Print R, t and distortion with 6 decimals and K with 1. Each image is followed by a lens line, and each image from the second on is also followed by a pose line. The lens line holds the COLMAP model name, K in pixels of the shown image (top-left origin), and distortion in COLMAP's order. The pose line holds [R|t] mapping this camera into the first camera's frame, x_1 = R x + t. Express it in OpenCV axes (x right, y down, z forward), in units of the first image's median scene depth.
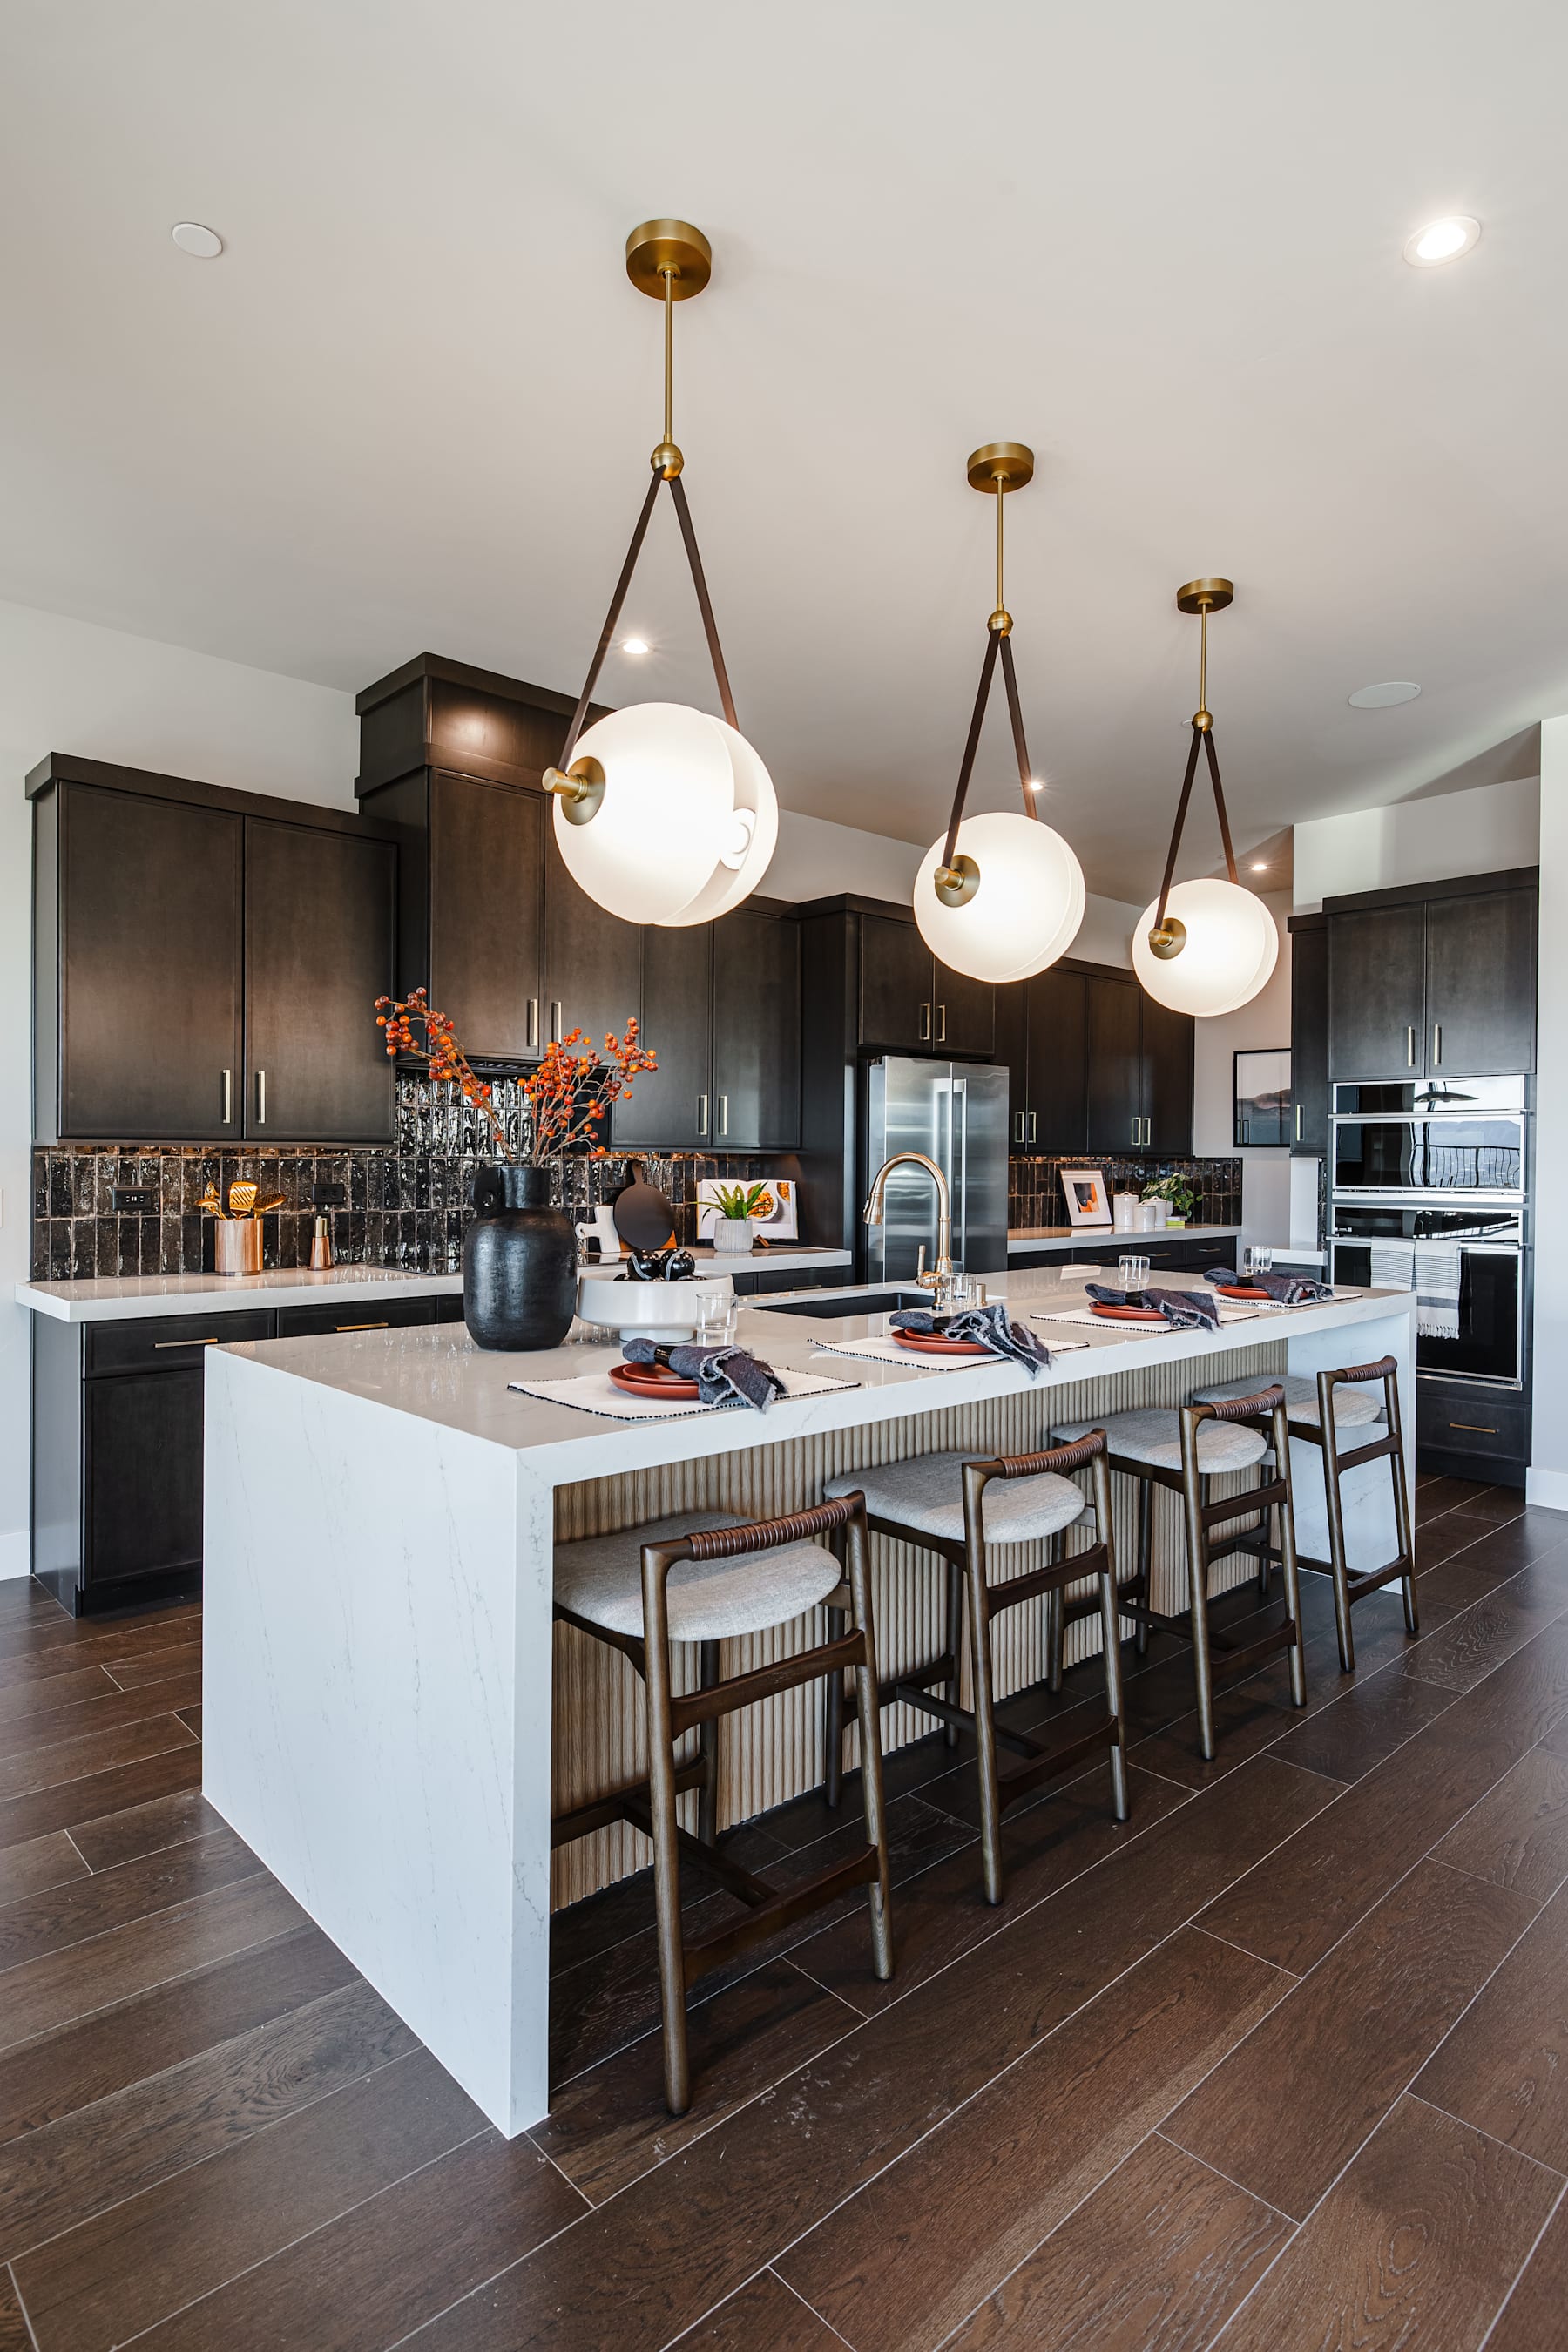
lens RADIAL K [[1231.5, 0, 784.0], [0, 1231.5, 1176.0], [0, 0, 1]] dist [0.000589, 0.000776]
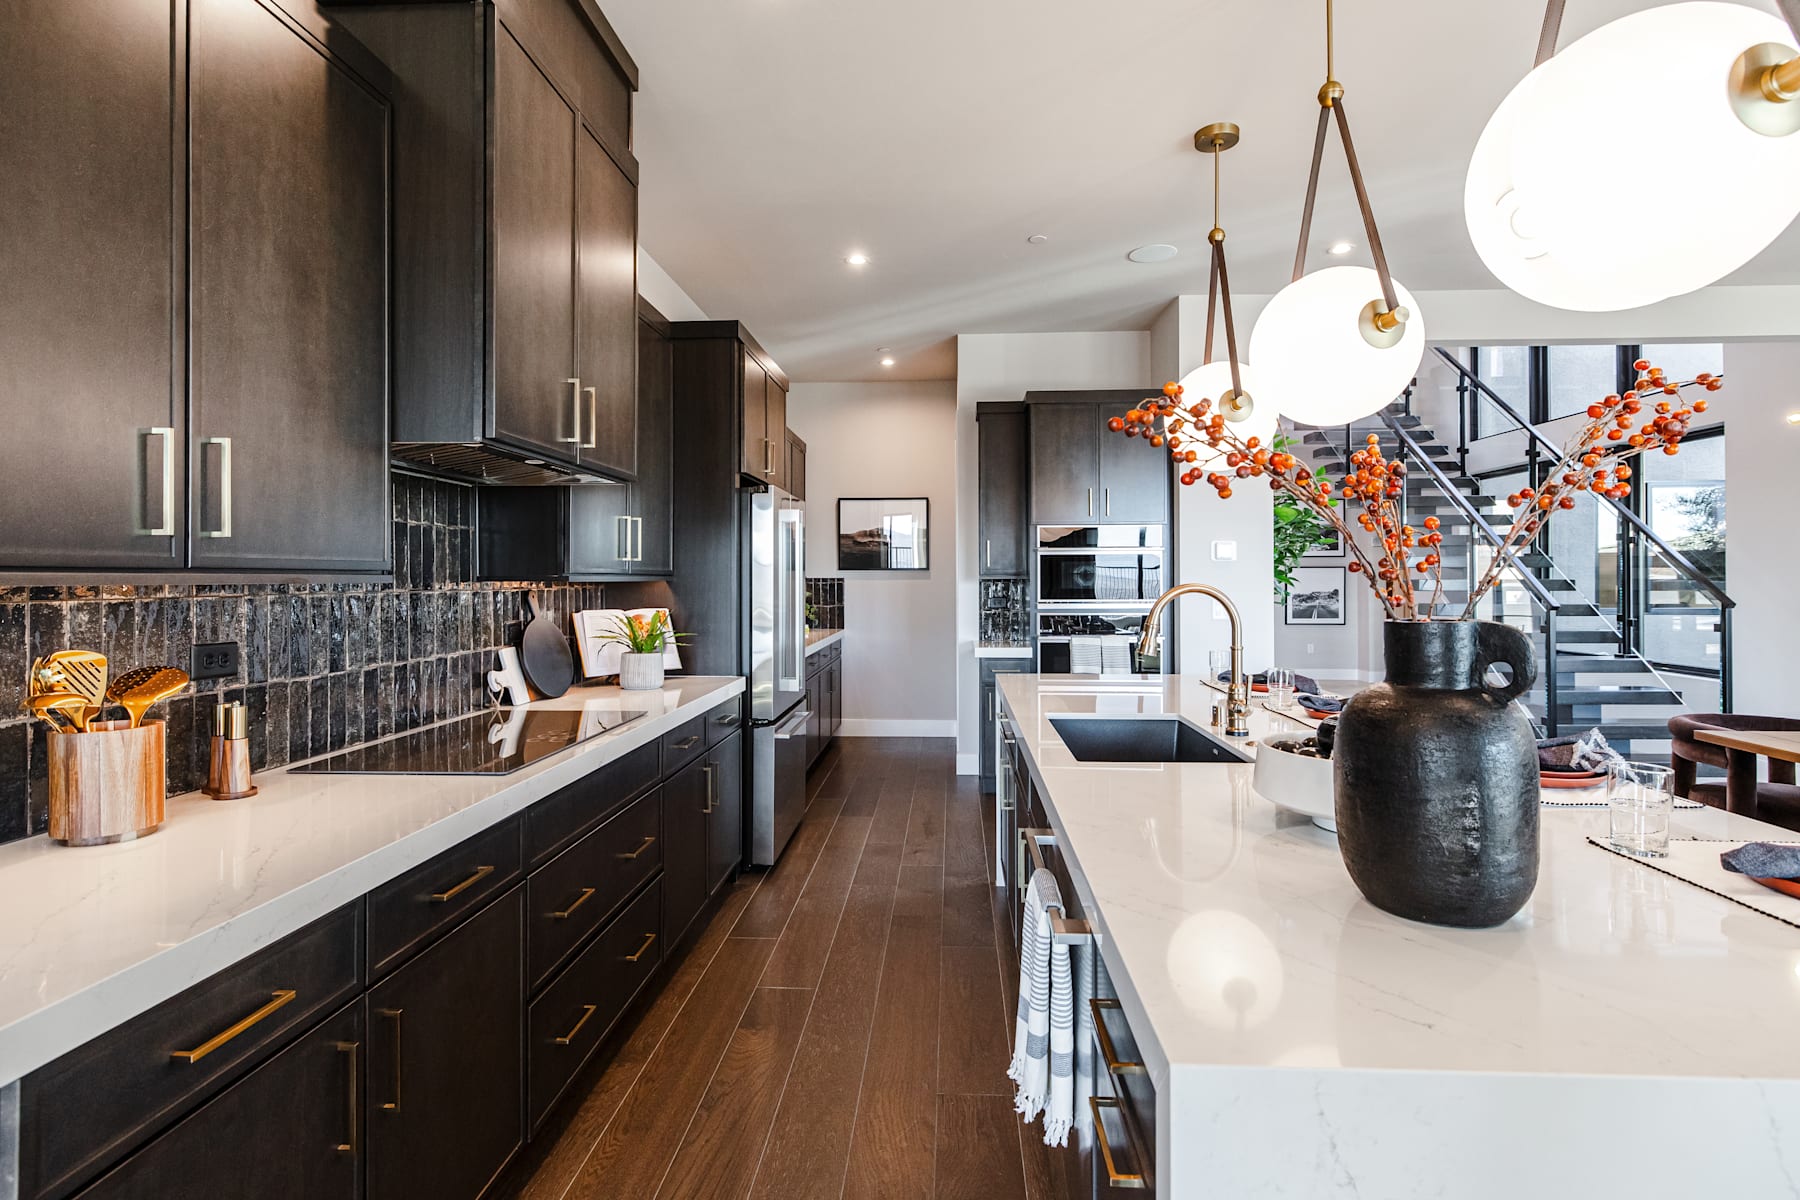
lens RADIAL K [[878.4, 0, 901.2], [0, 878.4, 581.6], [0, 0, 1]] dist [-0.004227, -0.000588]
pose [[0.723565, -0.010681, 0.690174, -0.355191], [0.014757, 0.999891, 0.000004, -0.015071], [-0.690099, 0.010182, 0.723644, 0.403580]]
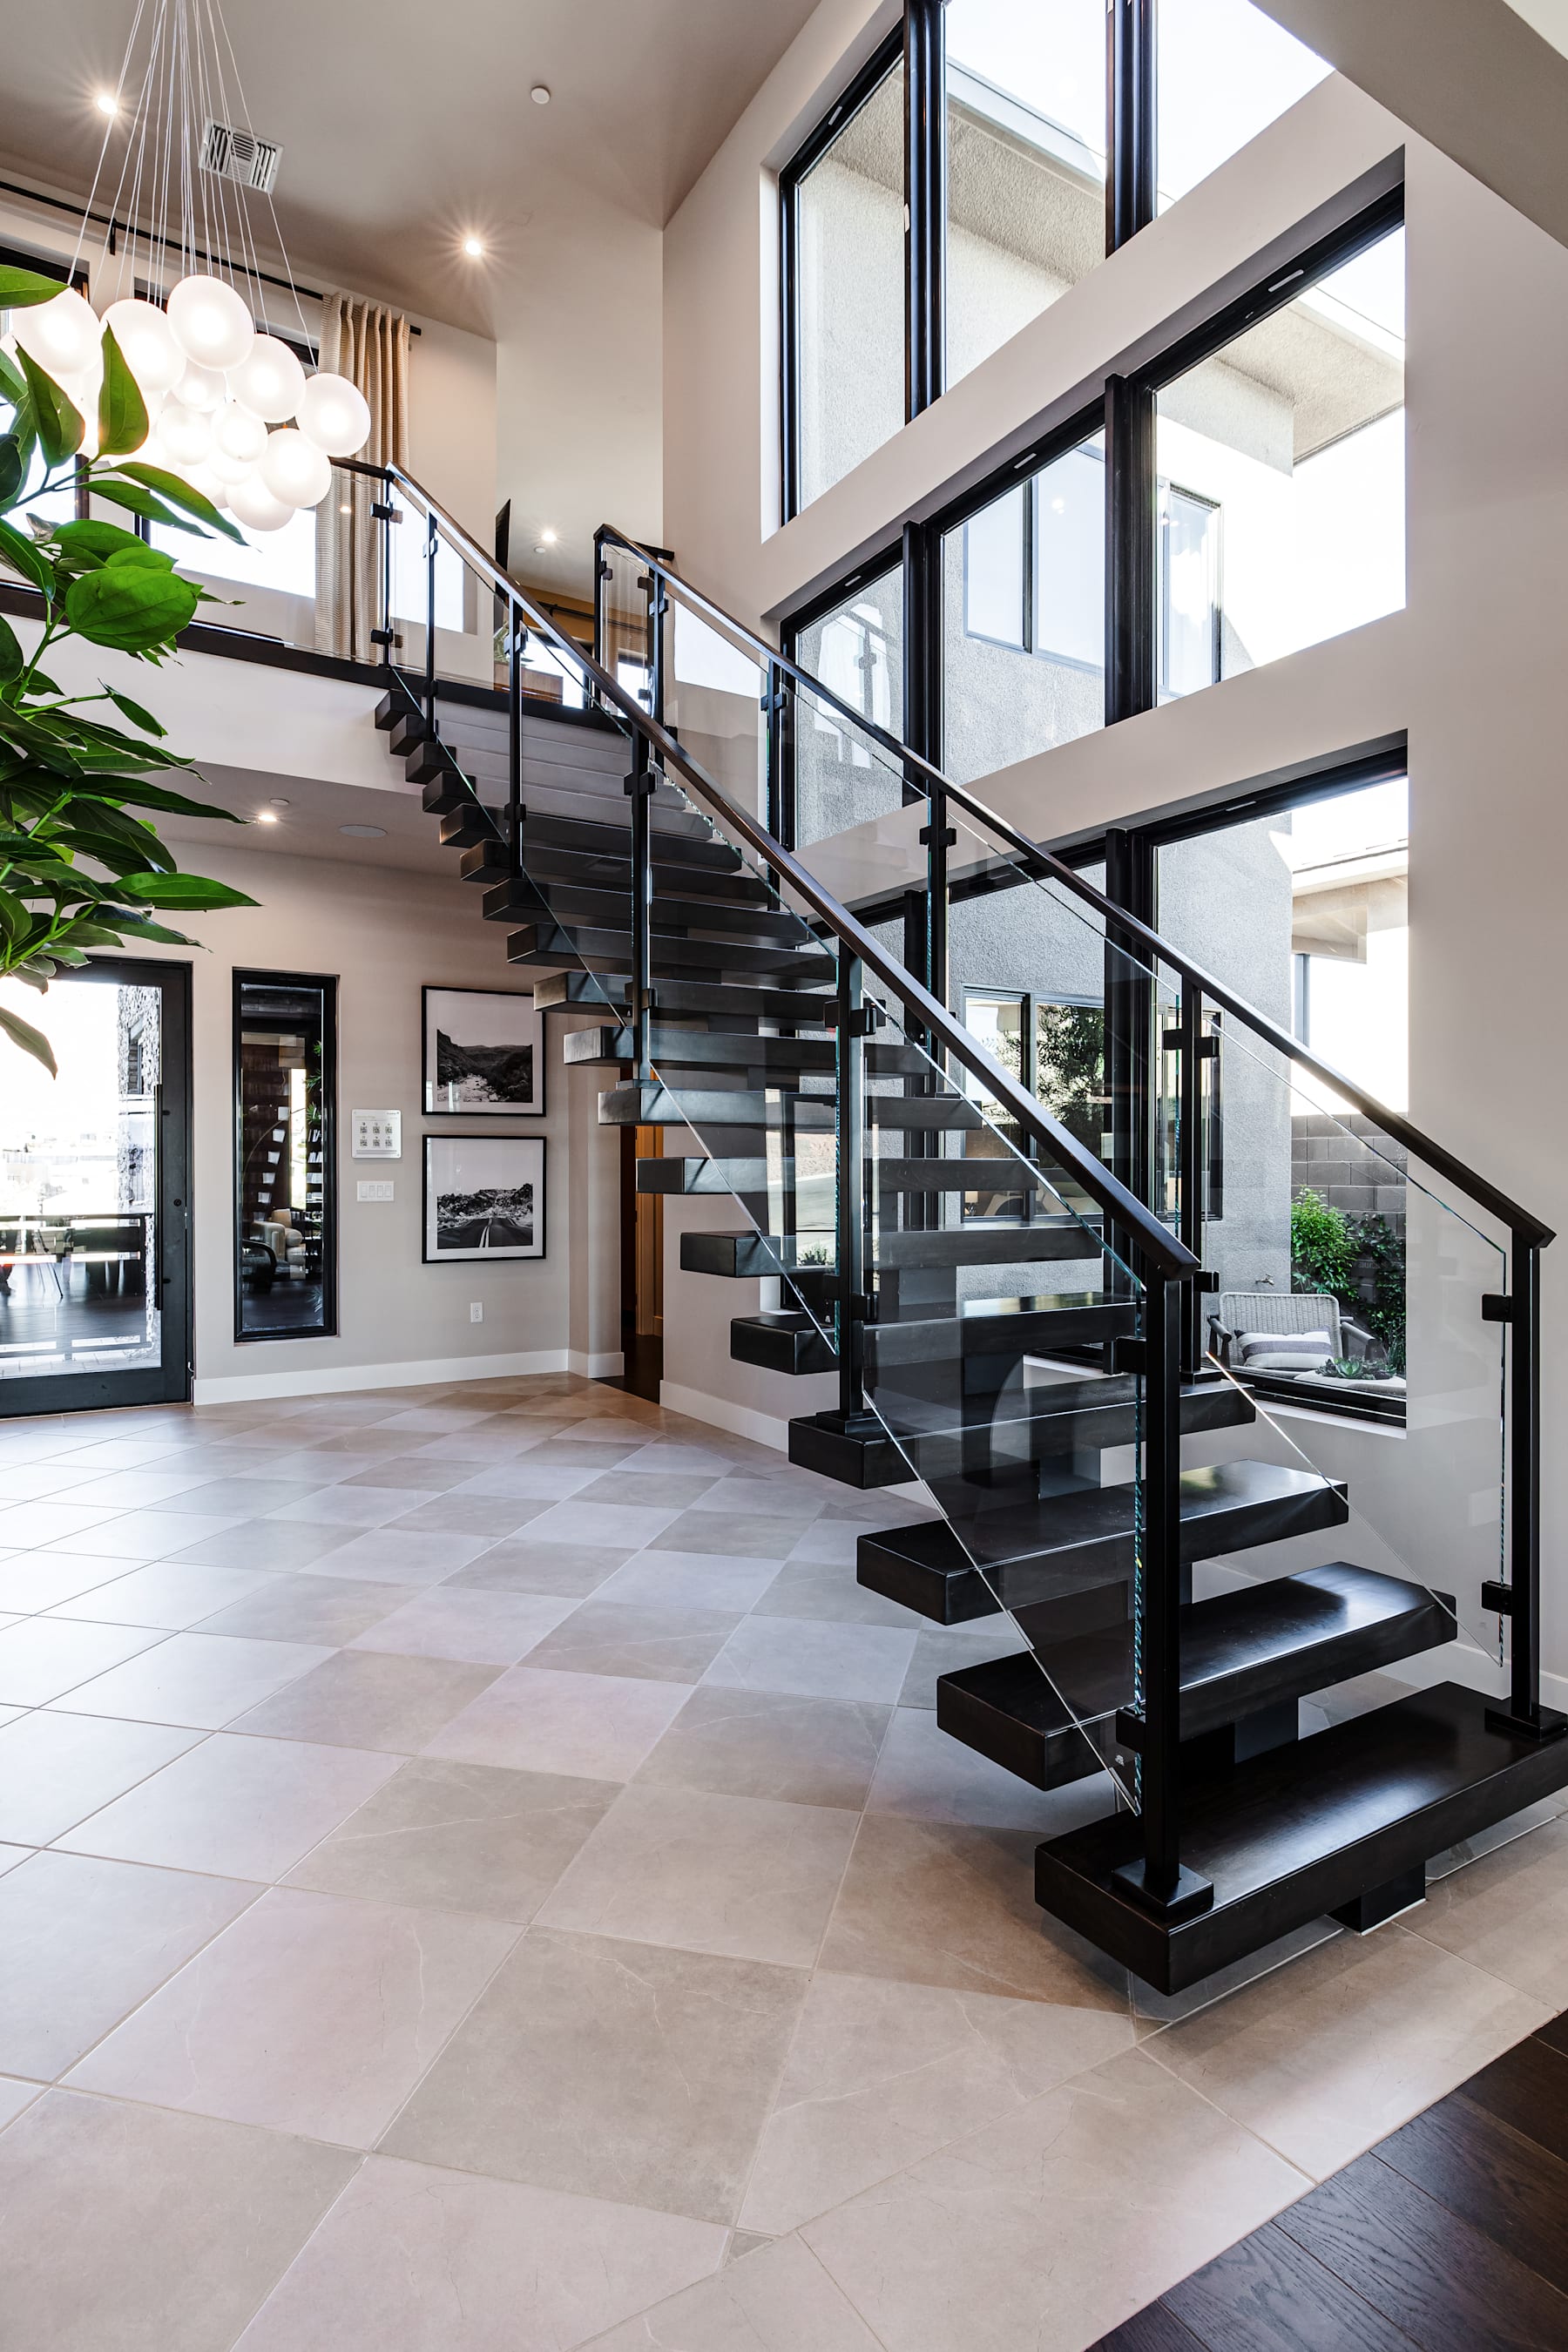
lens RADIAL K [[1231.5, 0, 784.0], [0, 1231.5, 1176.0], [0, 0, 1]] dist [0.000589, 0.000776]
pose [[0.184489, -0.014538, 0.982727, 0.601618], [0.011694, 0.999852, 0.012596, -0.004662], [-0.982765, 0.009169, 0.184631, 0.679734]]
